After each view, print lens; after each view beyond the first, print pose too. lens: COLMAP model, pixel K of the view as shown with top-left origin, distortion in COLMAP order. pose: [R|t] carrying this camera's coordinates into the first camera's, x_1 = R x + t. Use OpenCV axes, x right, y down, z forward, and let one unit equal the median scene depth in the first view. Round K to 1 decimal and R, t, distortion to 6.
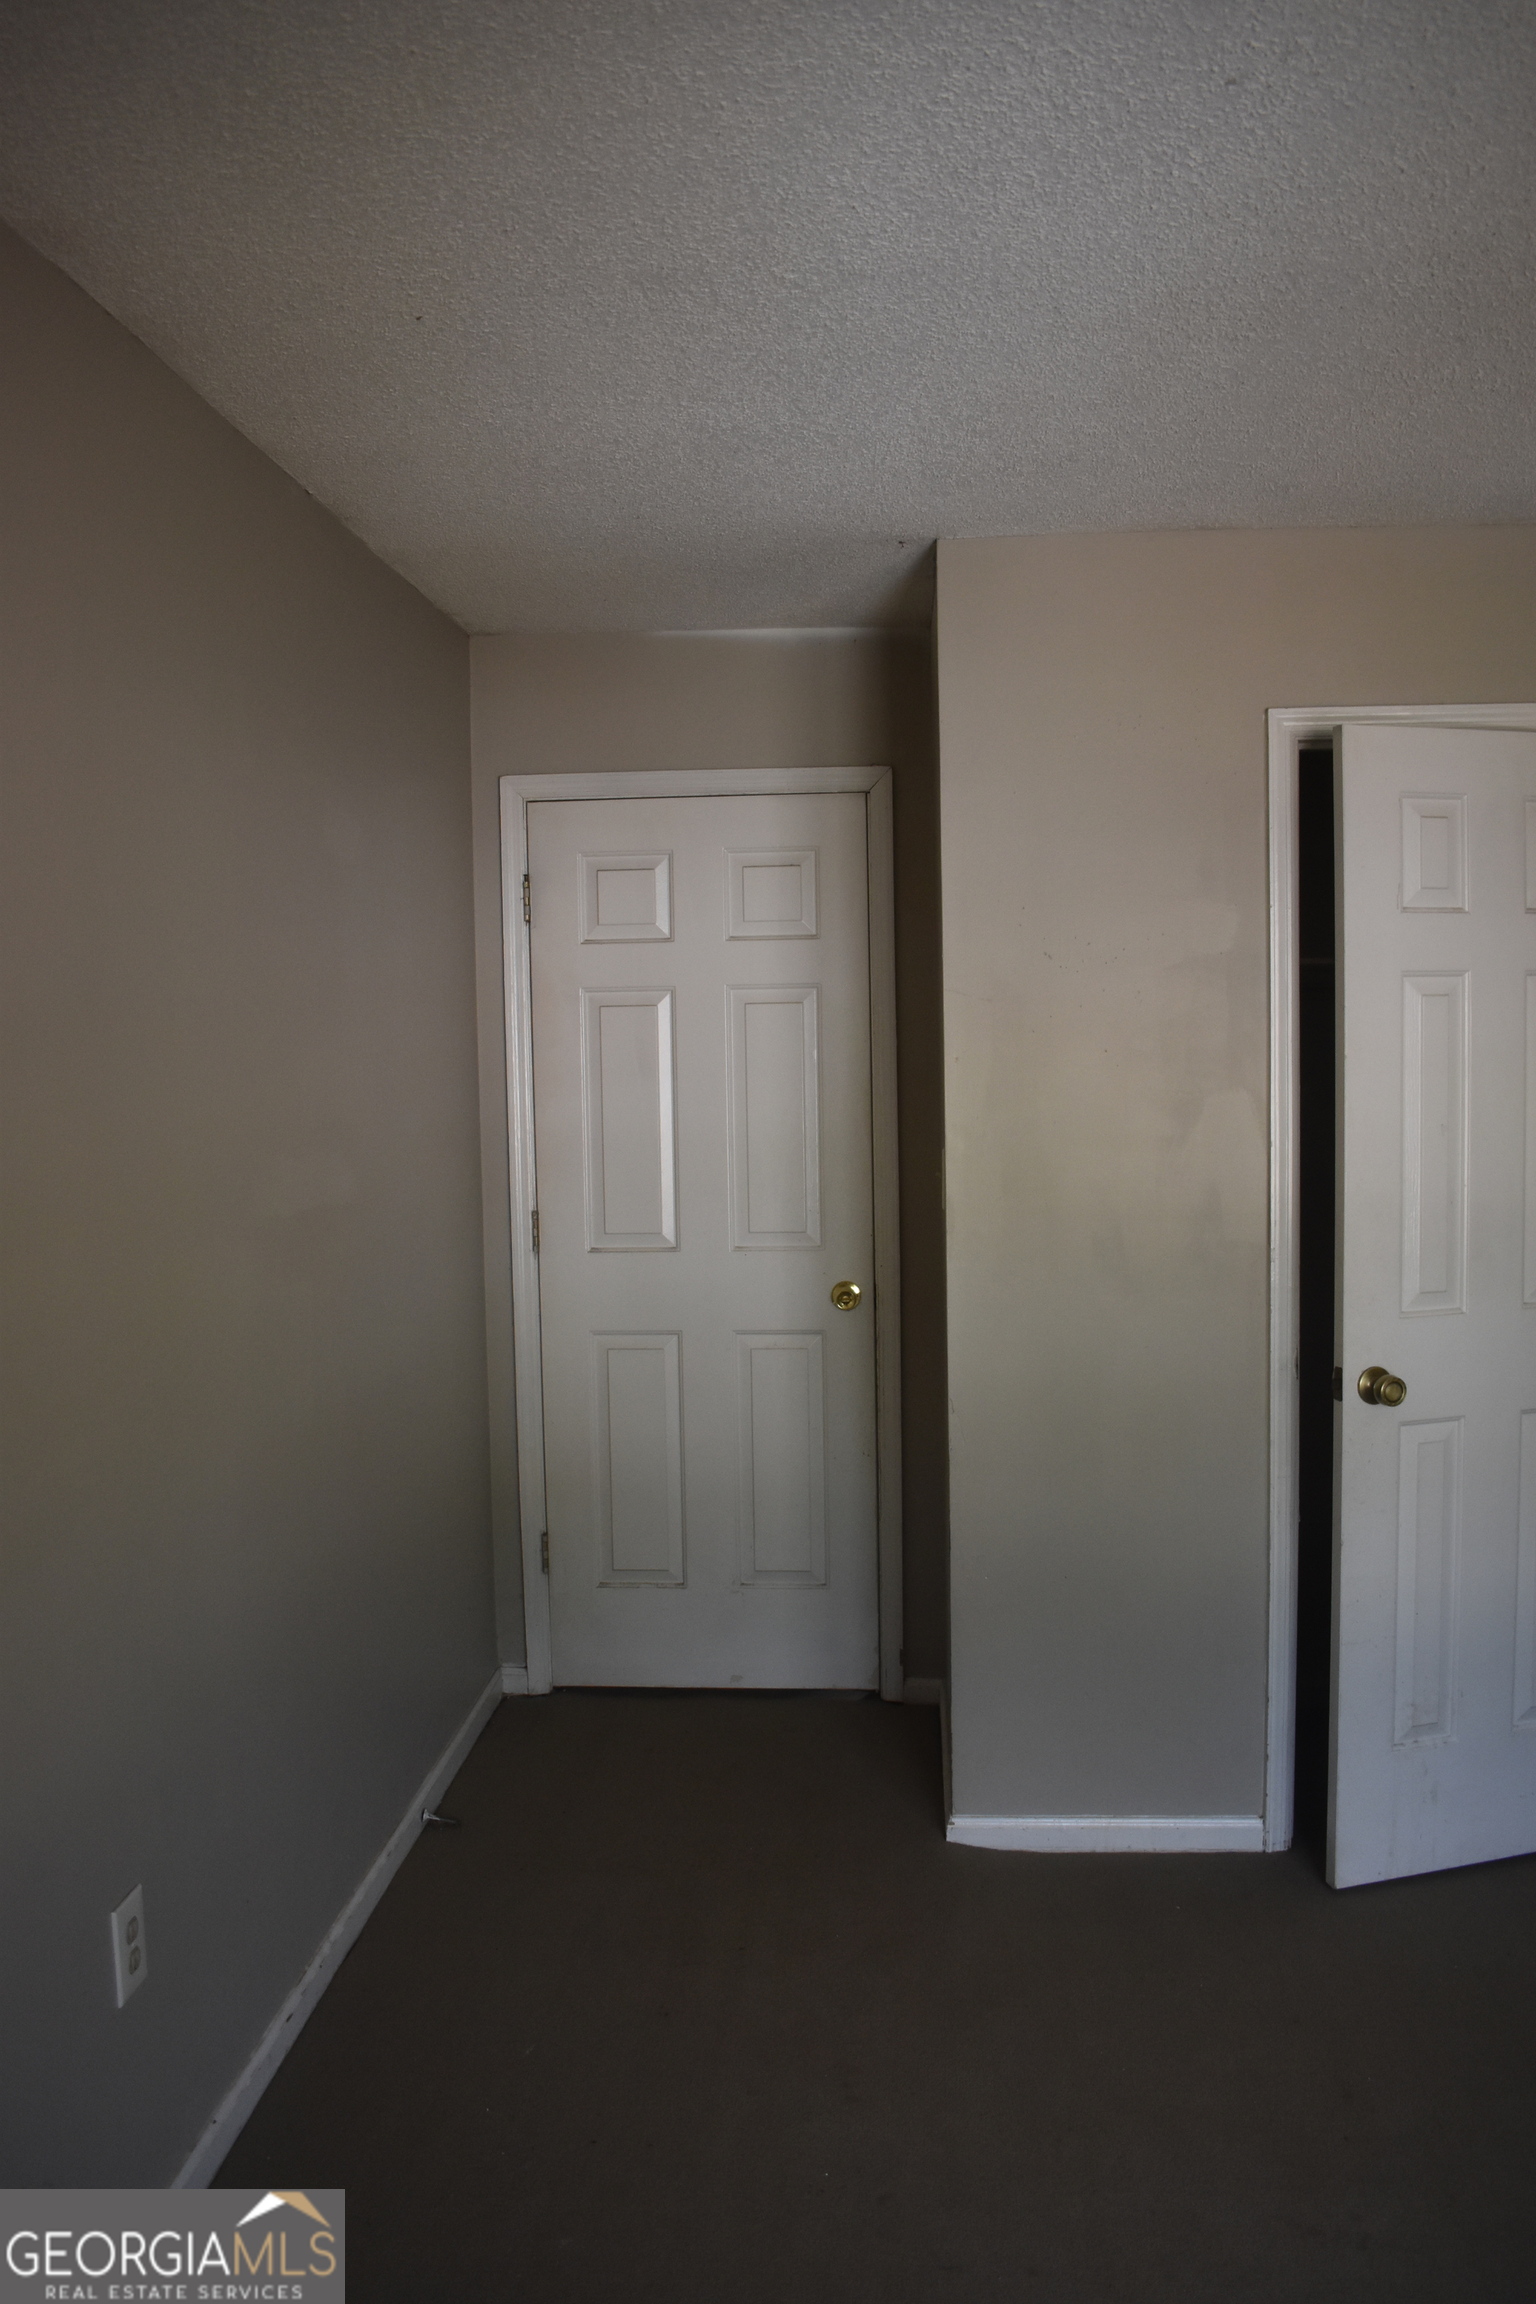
lens RADIAL K [[1793.1, 0, 768.0], [0, 1793.1, 1152.0], [0, 0, 1]] dist [-0.092035, 0.000245]
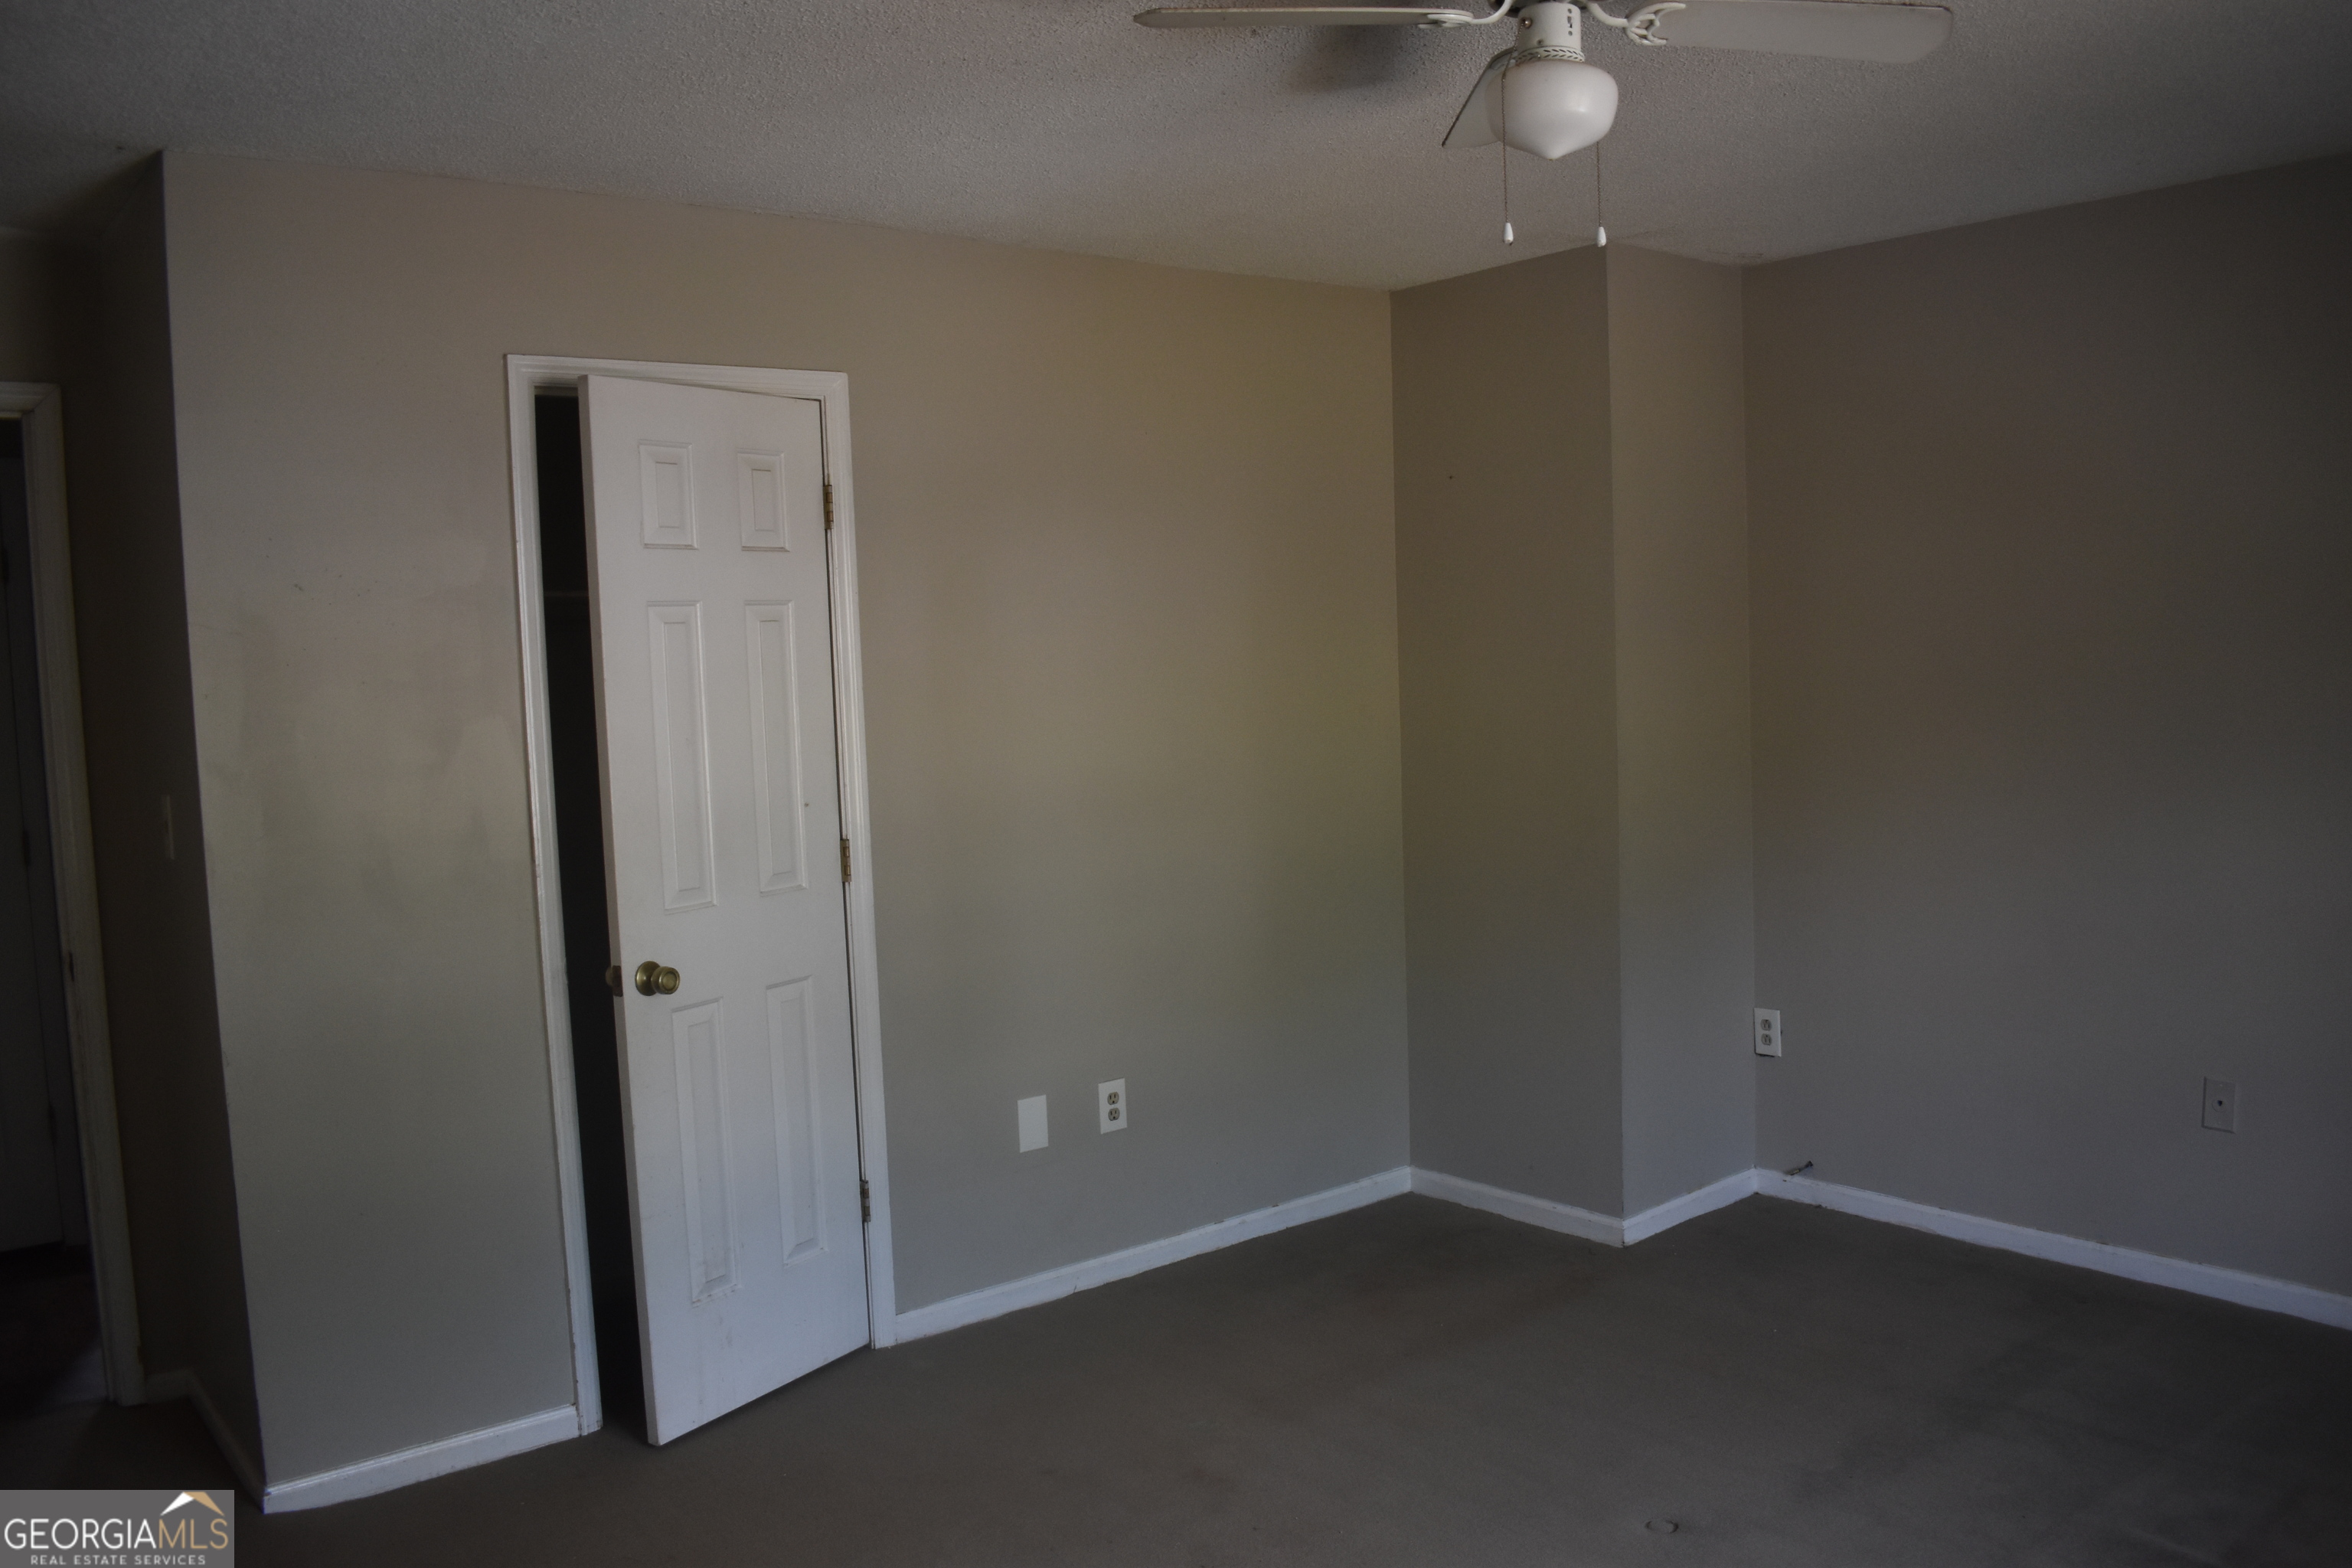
lens RADIAL K [[1830.4, 0, 1176.0], [0, 1830.4, 784.0], [0, 0, 1]] dist [-0.092035, 0.000245]
pose [[0.727824, -0.060600, 0.683081, -0.176922], [0.068217, 0.997545, 0.015813, 0.015724], [-0.682362, 0.035088, 0.730171, -0.047338]]
